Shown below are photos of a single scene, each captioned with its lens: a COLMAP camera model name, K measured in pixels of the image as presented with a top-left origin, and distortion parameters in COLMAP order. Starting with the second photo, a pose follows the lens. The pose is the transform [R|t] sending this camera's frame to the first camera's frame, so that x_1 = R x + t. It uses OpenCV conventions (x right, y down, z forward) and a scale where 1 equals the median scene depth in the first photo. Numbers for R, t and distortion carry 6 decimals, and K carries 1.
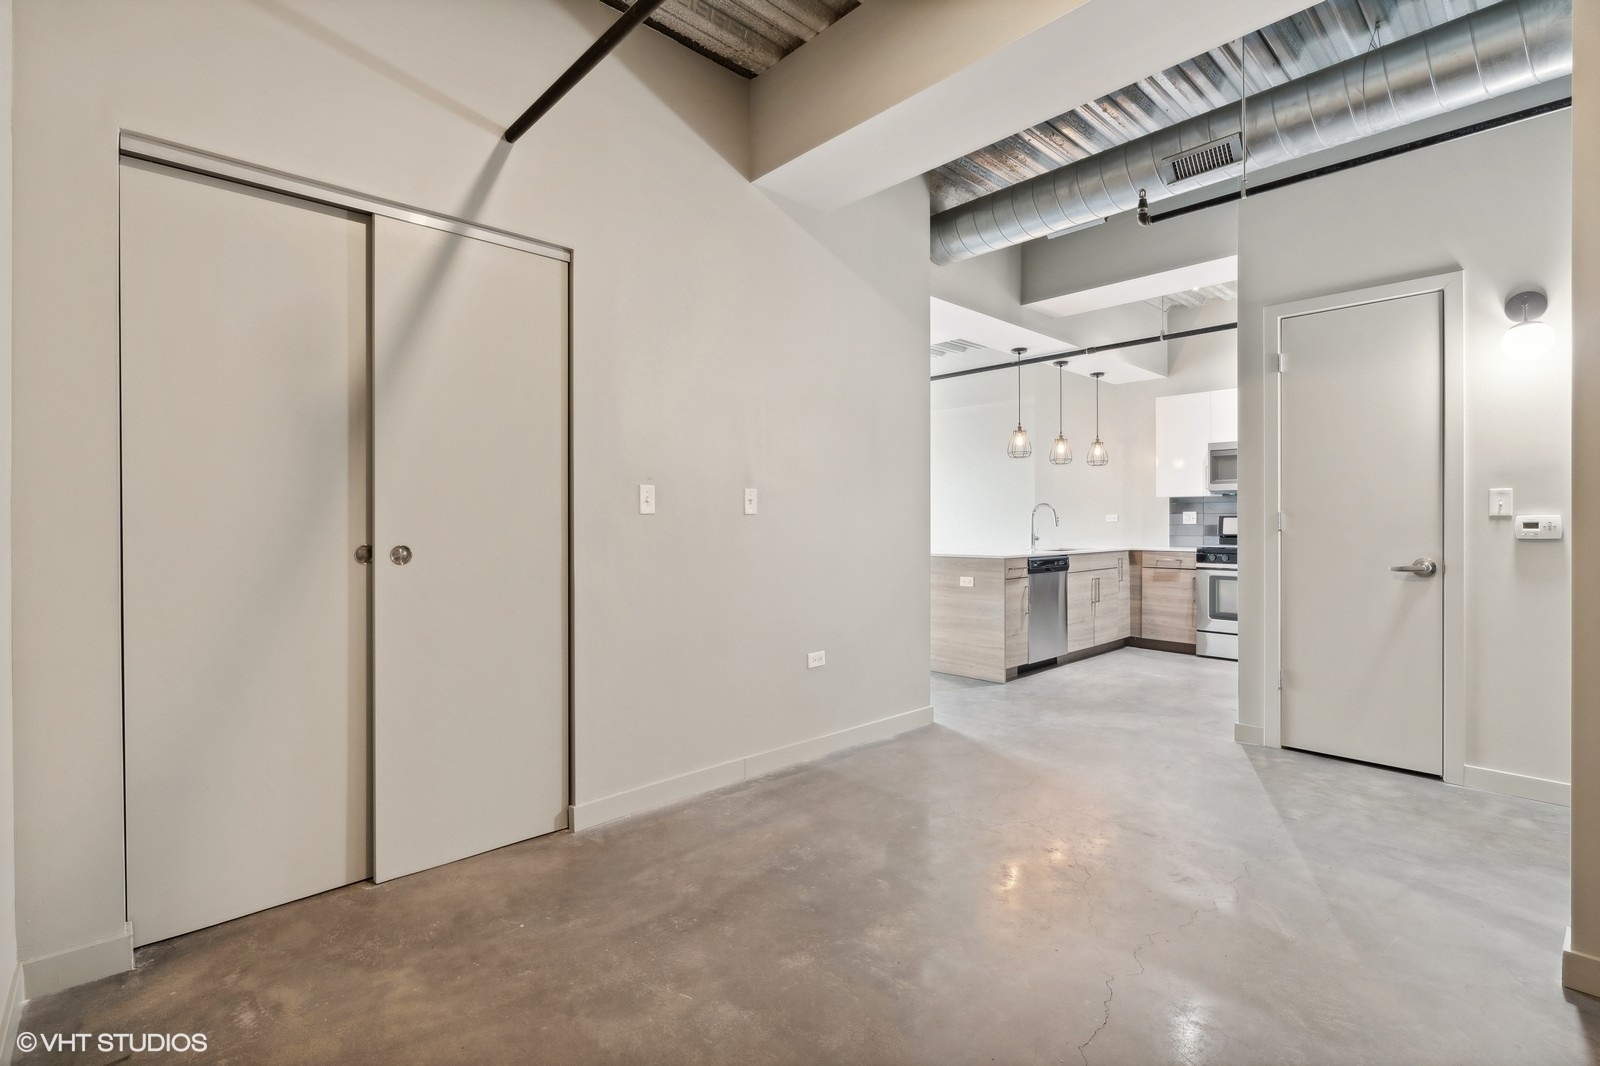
lens RADIAL K [[727.2, 0, 797.0], [0, 727.2, 525.8], [0, 0, 1]] dist [-0.006816, 0.001917]
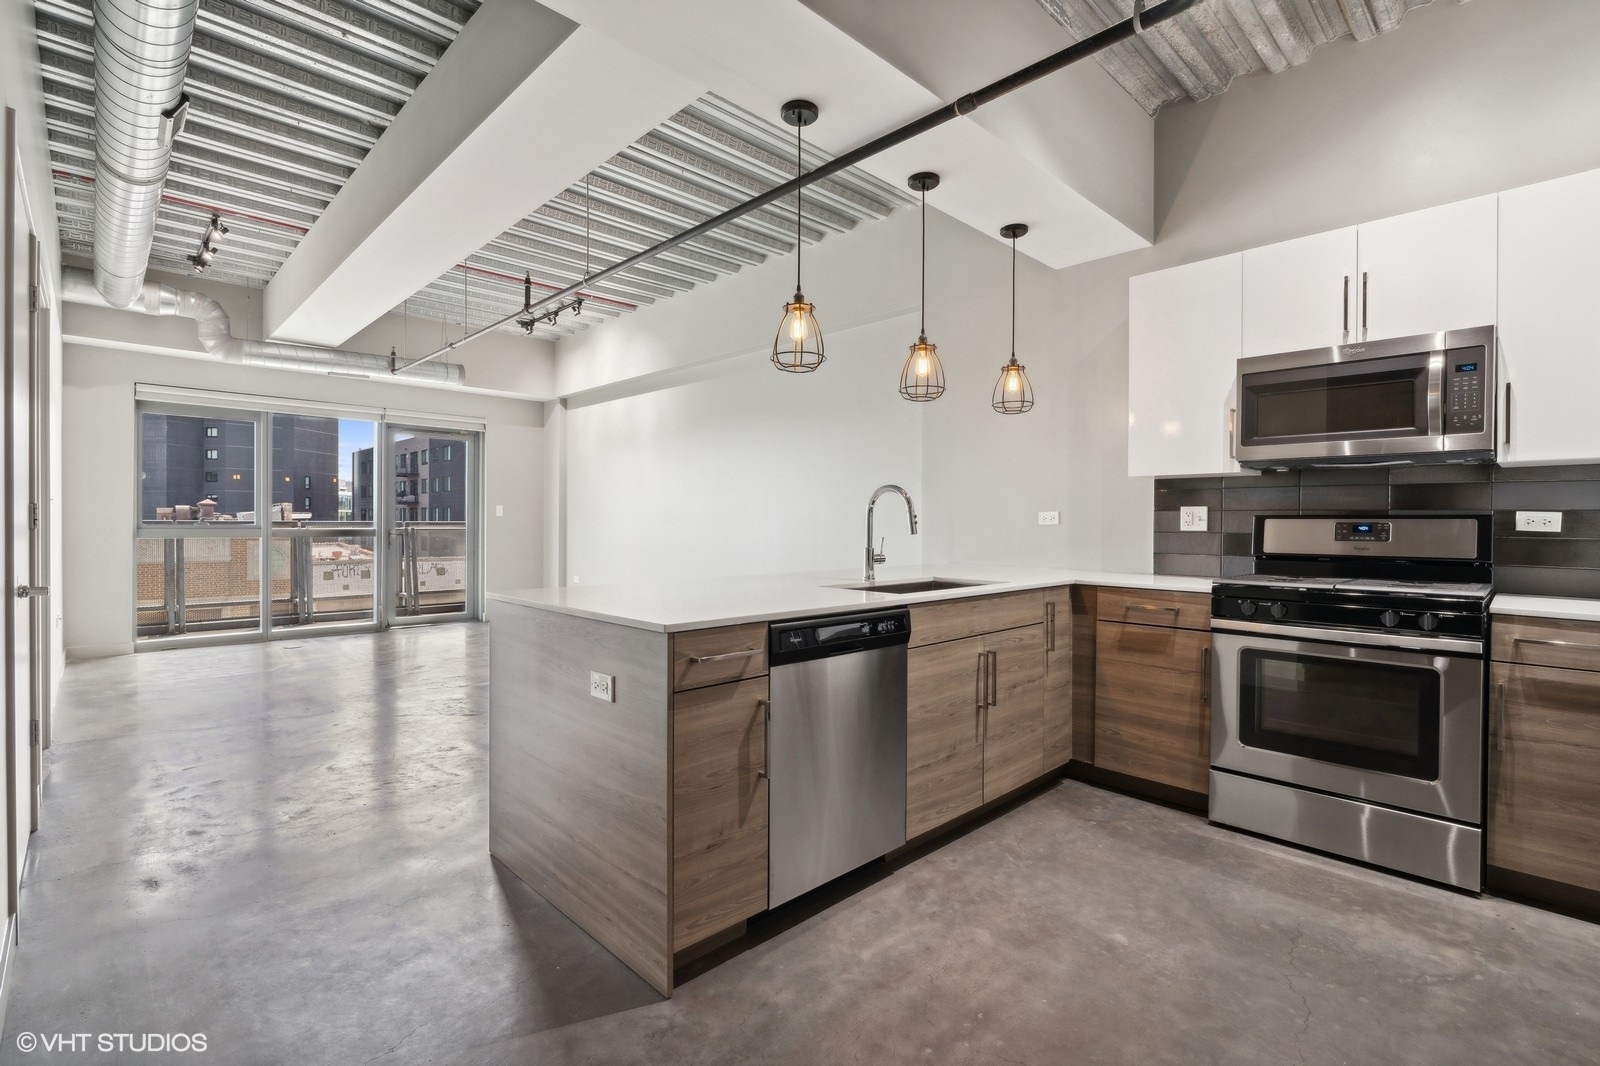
lens RADIAL K [[727.2, 0, 798.2], [0, 727.2, 527.6], [0, 0, 1]] dist [-0.006816, 0.001917]
pose [[0.999829, 0.009457, 0.015905, 0.282715], [-0.009492, 0.999953, 0.002157, -0.003778], [-0.015883, -0.002307, 0.999871, 0.547430]]
